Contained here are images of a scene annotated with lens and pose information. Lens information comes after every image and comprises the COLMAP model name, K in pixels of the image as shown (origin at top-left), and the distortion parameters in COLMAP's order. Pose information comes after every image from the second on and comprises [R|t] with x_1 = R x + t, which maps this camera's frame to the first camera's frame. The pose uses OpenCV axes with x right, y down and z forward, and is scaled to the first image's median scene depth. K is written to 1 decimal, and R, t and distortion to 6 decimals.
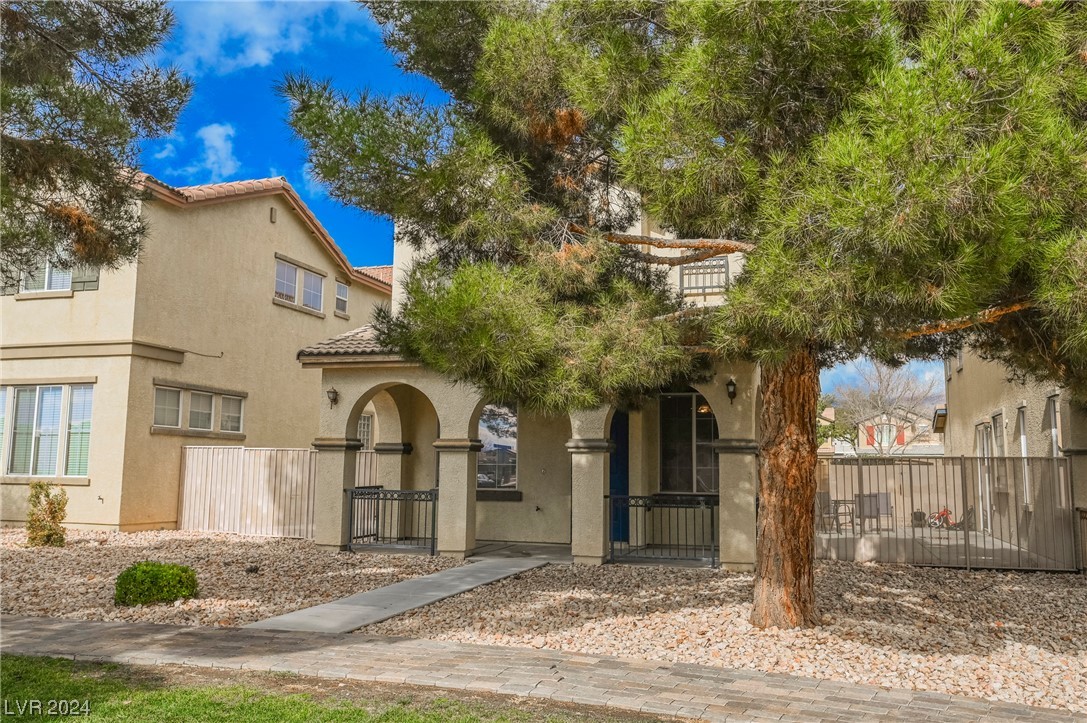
lens RADIAL K [[921.1, 0, 546.8], [0, 921.1, 340.7], [0, 0, 1]] dist [-0.001178, -0.006197]
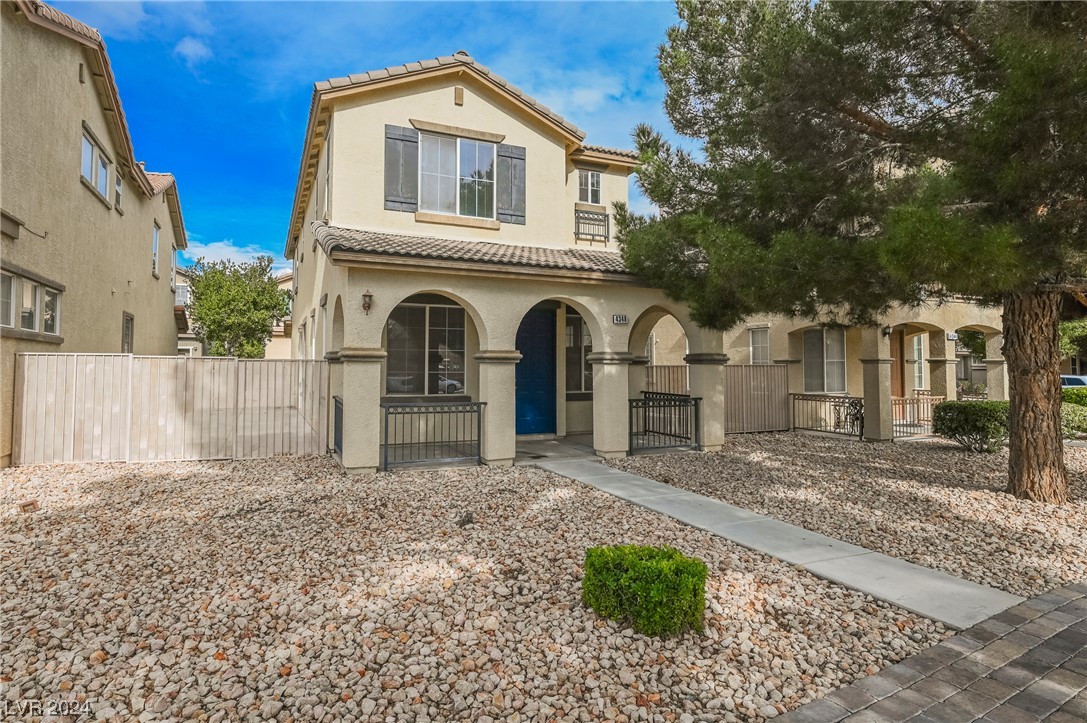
lens RADIAL K [[576.4, 0, 517.0], [0, 576.4, 336.4], [0, 0, 1]] dist [-0.003632, 0.000814]
pose [[0.757423, 0.024815, 0.652452, -0.441180], [-0.085174, 0.994494, 0.061053, 0.044298], [-0.647345, -0.101815, 0.755366, 0.444381]]
